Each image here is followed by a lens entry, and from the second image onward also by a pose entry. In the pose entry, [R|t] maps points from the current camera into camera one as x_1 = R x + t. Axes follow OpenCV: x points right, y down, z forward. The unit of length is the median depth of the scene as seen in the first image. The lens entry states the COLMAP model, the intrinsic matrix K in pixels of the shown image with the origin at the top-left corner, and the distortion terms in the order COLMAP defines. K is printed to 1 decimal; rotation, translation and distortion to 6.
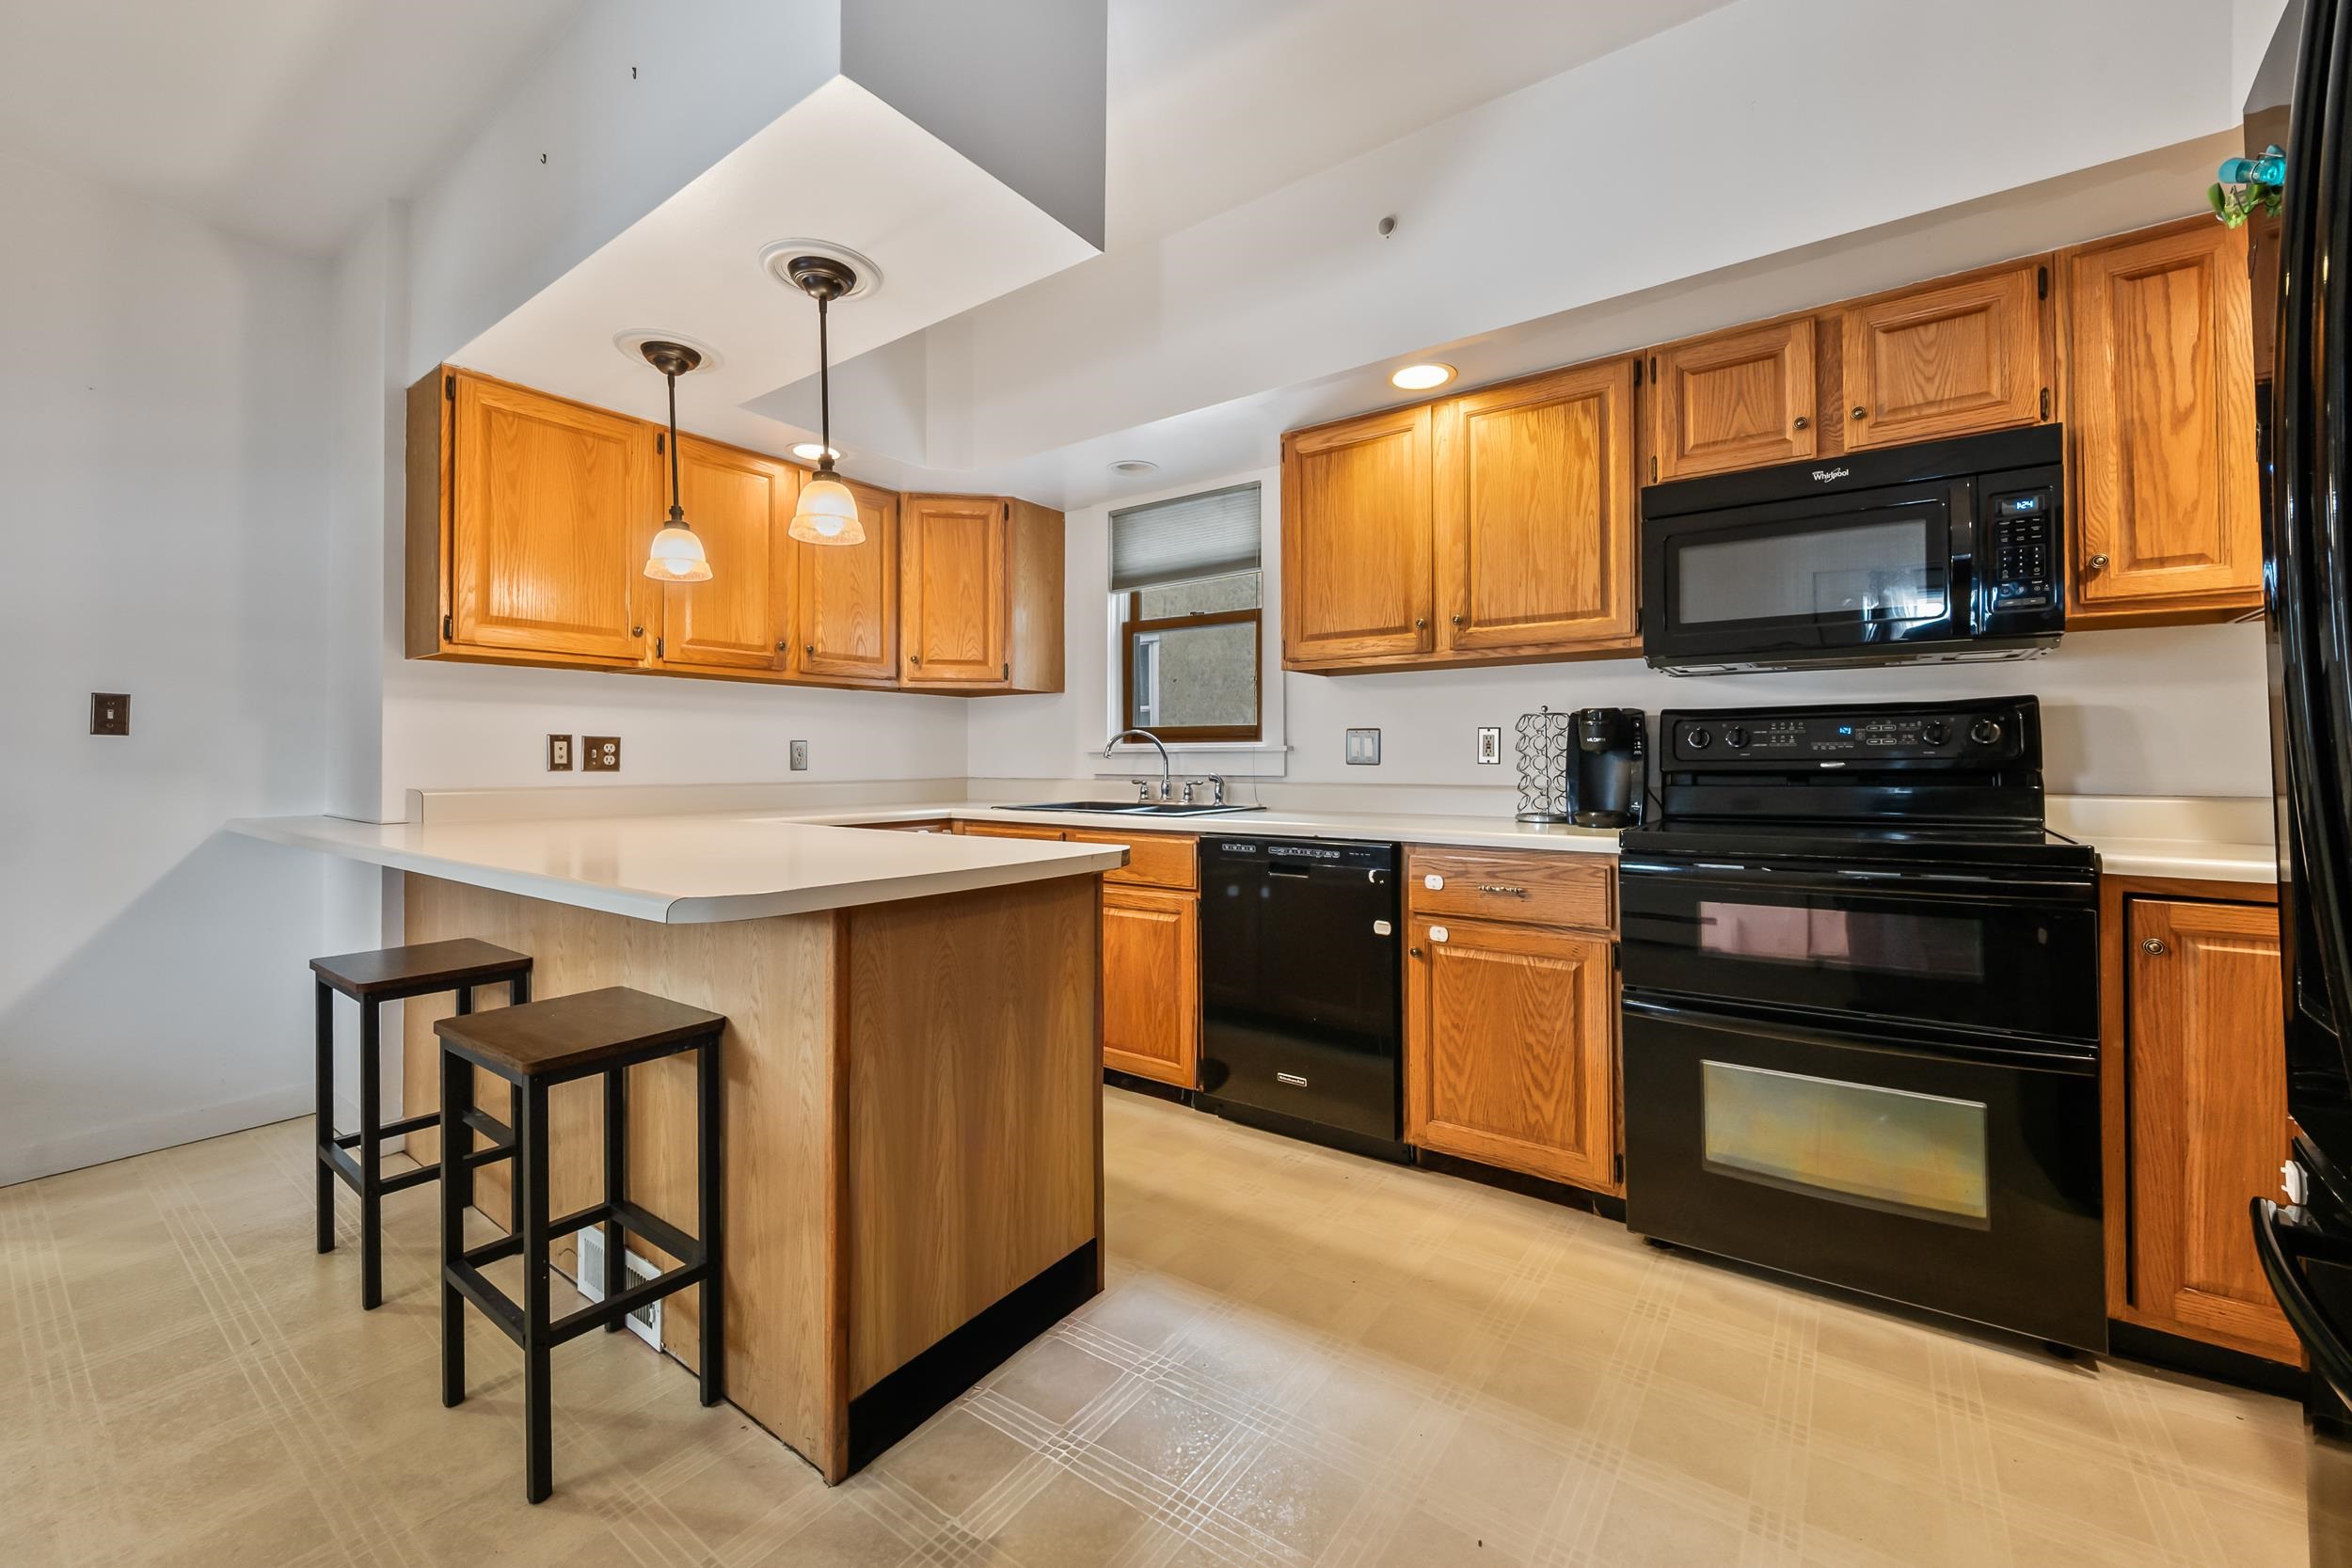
lens RADIAL K [[929.6, 0, 1191.0], [0, 929.6, 750.0], [0, 0, 1]] dist [-0.000165, -0.000337]
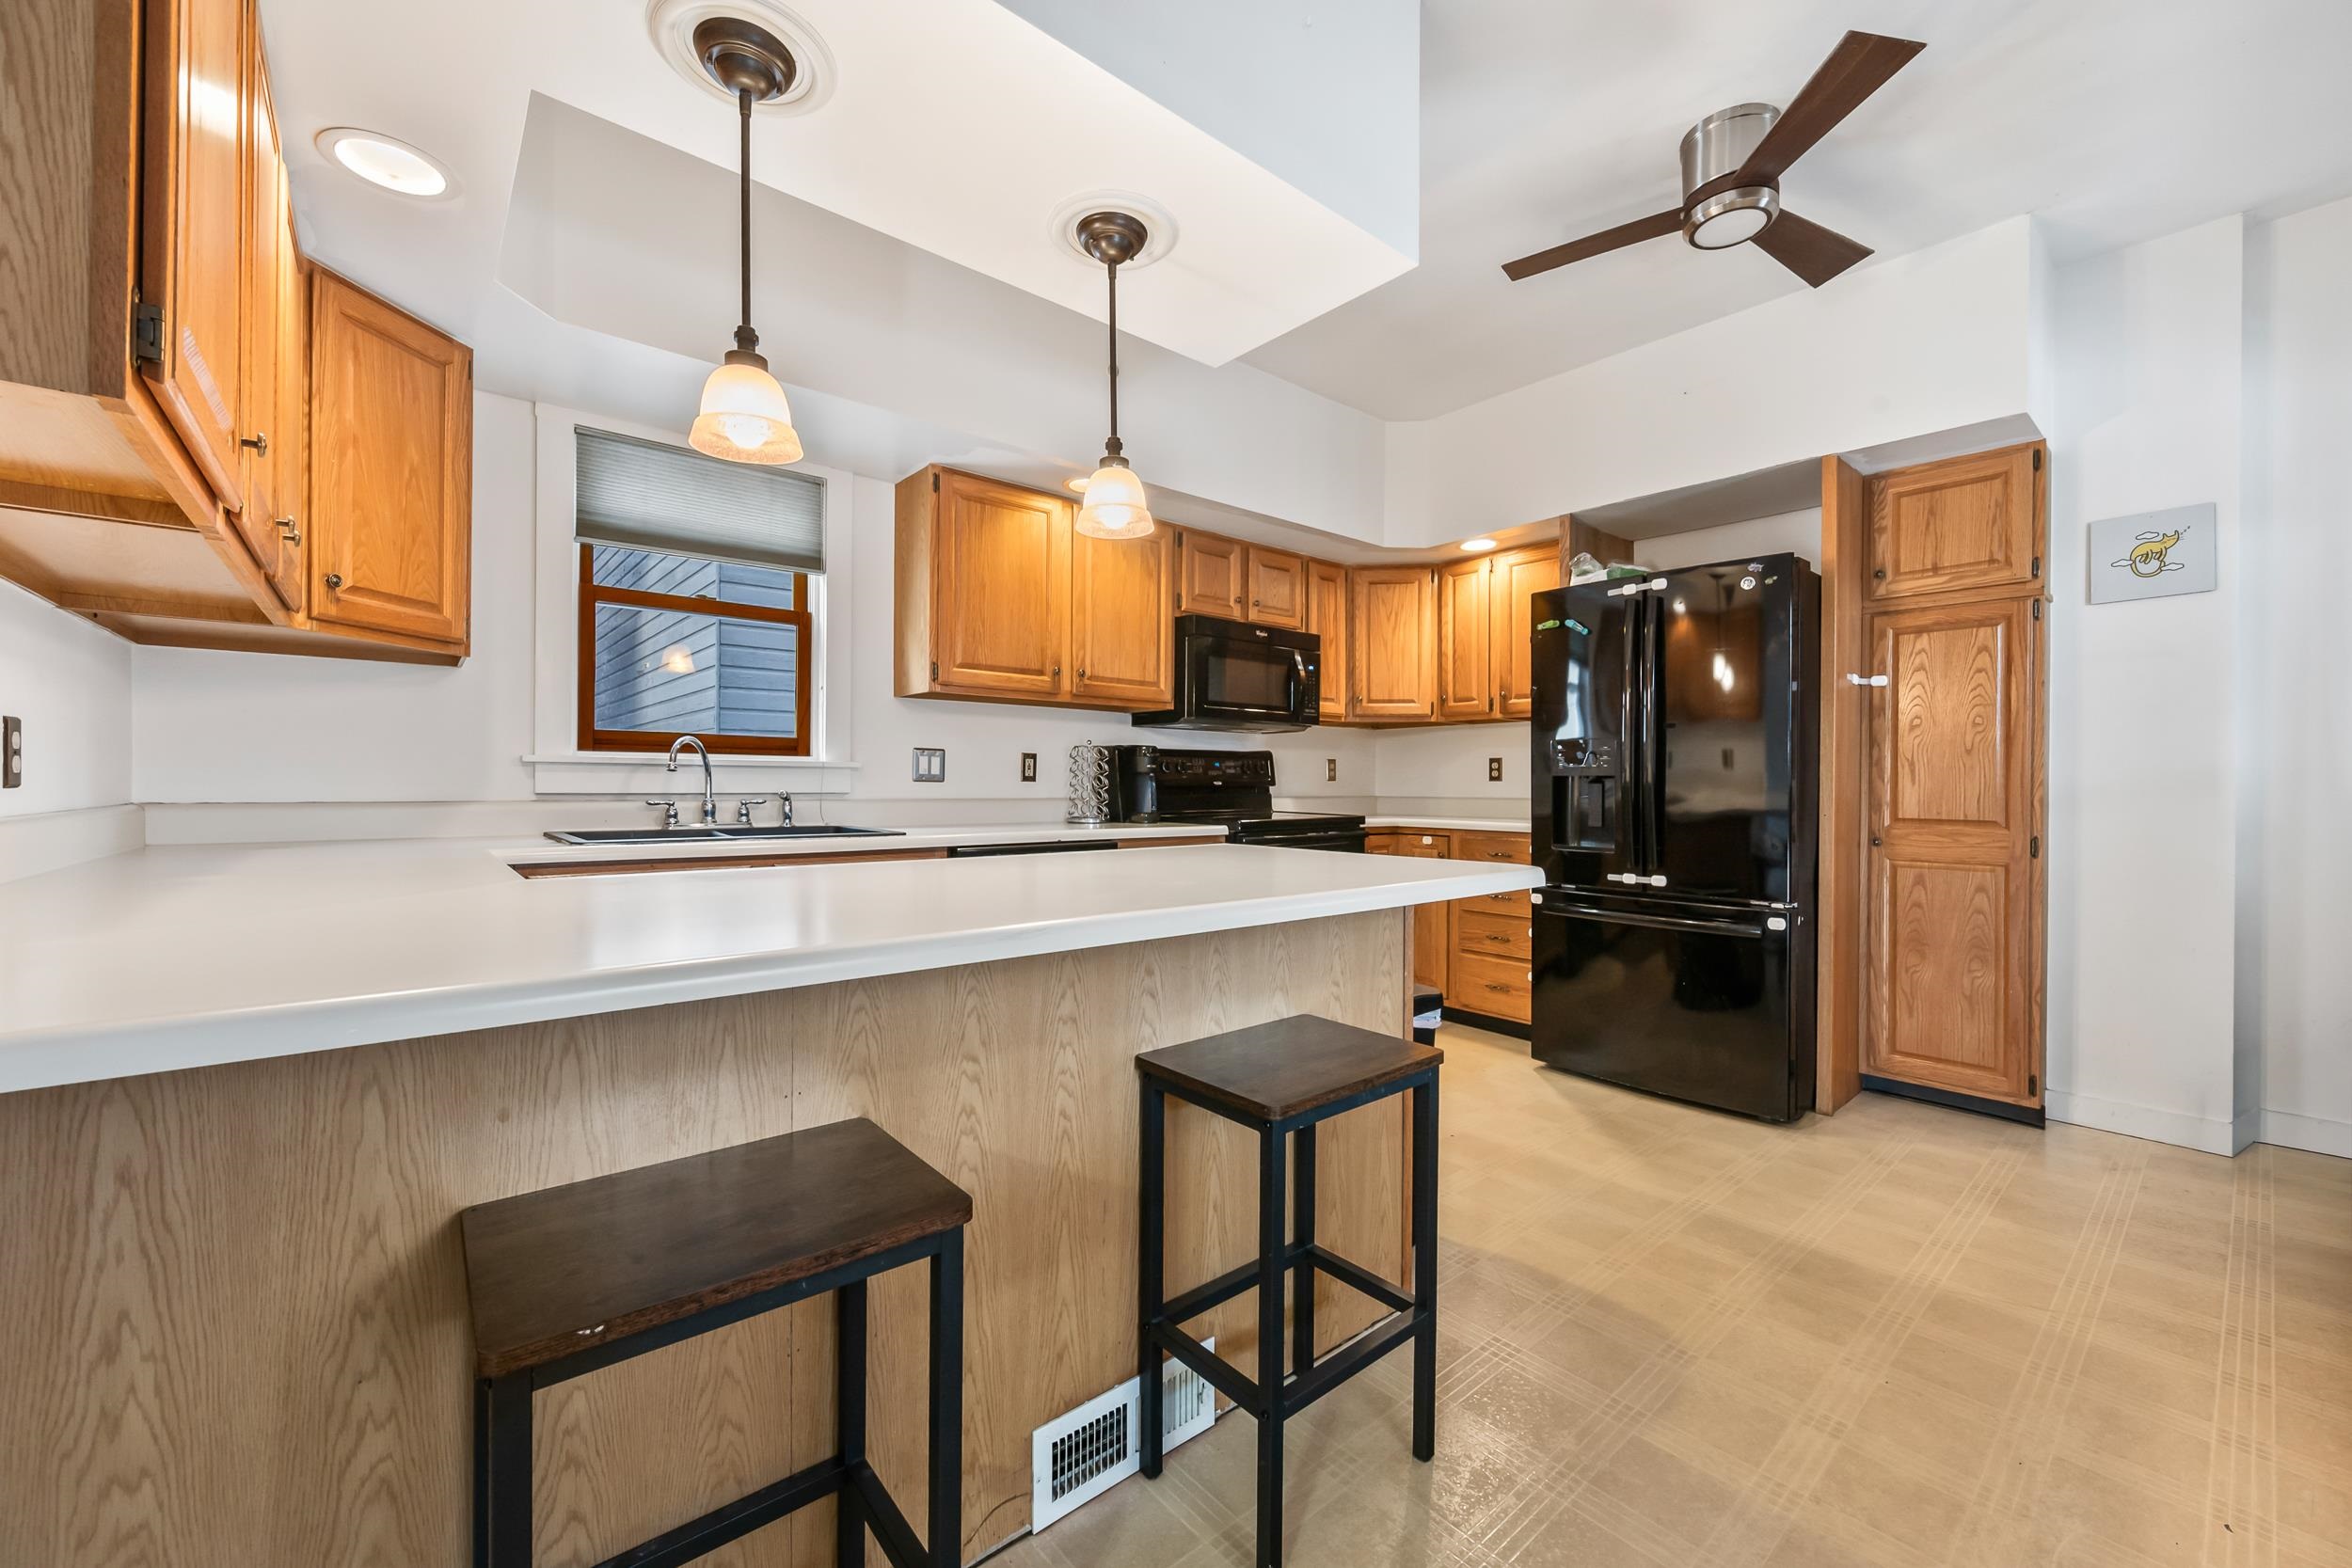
lens RADIAL K [[929.6, 0, 1164.3], [0, 929.6, 788.0], [0, 0, 1]] dist [-0.000165, -0.000337]
pose [[0.246551, -0.000636, 0.969130, -1.139291], [-0.016788, 0.999847, 0.004927, 0.018507], [-0.968984, -0.017484, 0.246502, 0.651725]]
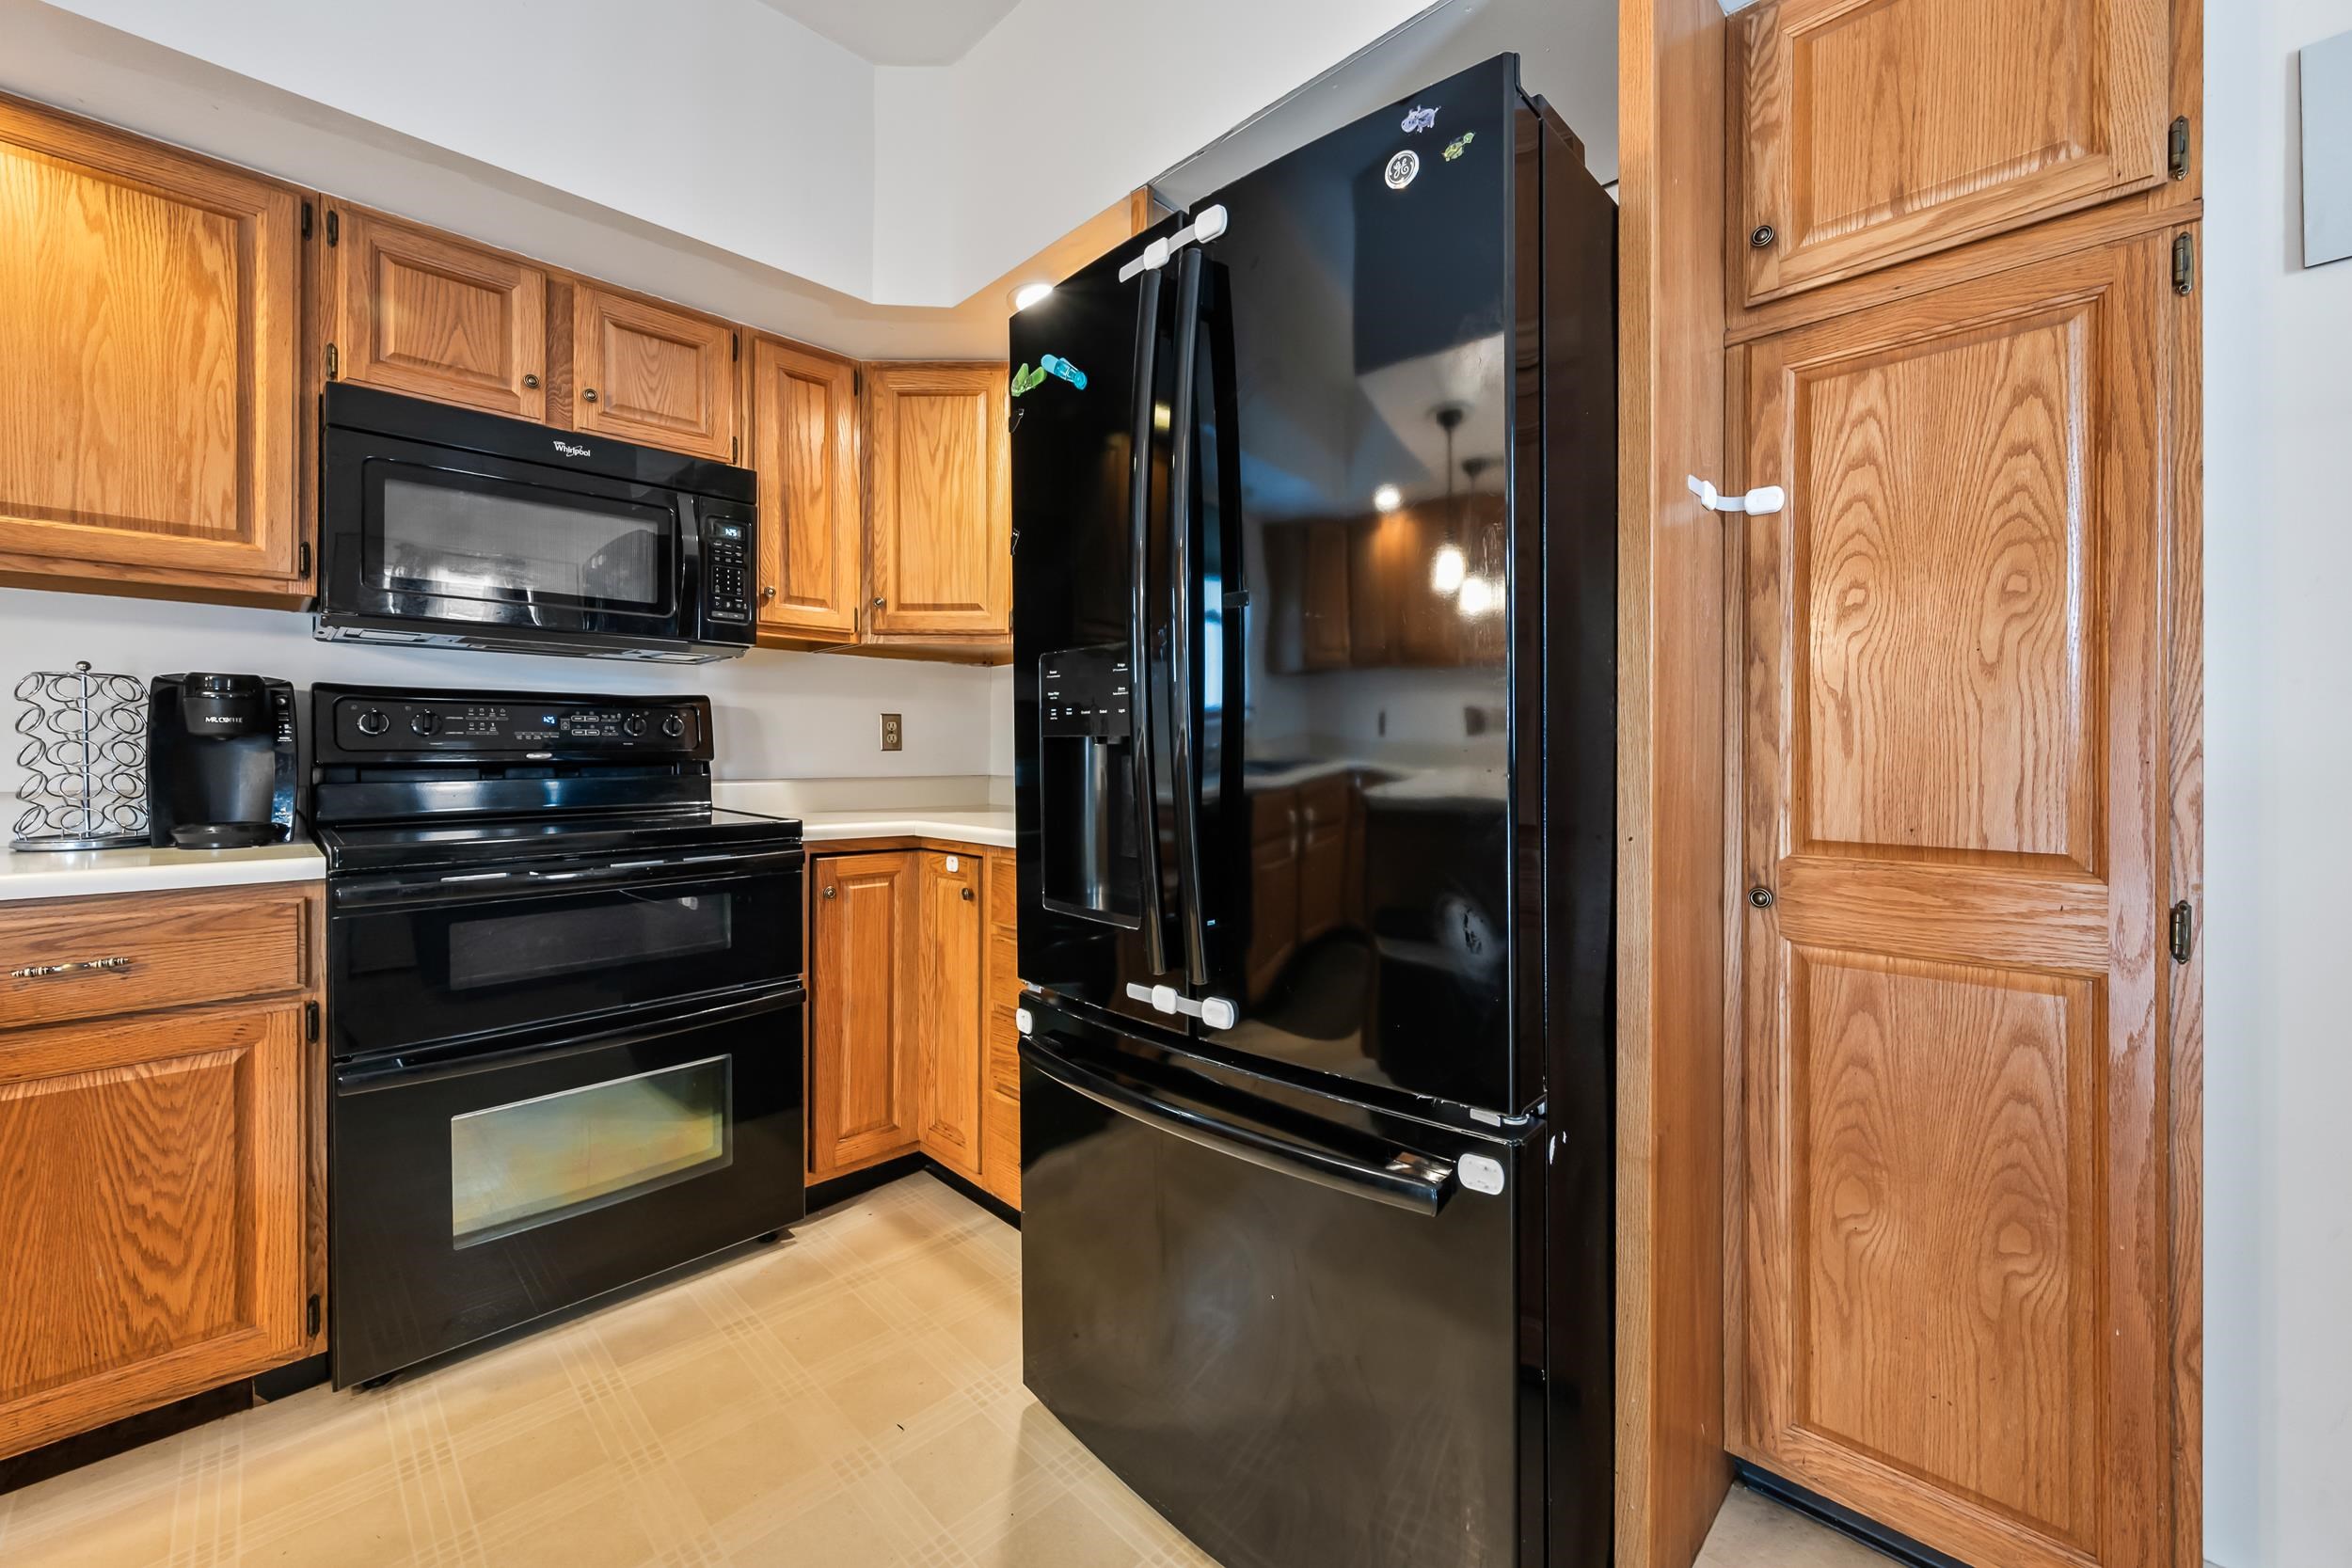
lens RADIAL K [[929.6, 0, 1167.3], [0, 929.6, 752.9], [0, 0, 1]] dist [-0.000165, -0.000337]
pose [[0.161942, 0.001794, 0.986799, -0.136922], [-0.012799, 0.999918, 0.000282, 0.004773], [-0.986717, -0.012676, 0.161951, 0.222849]]
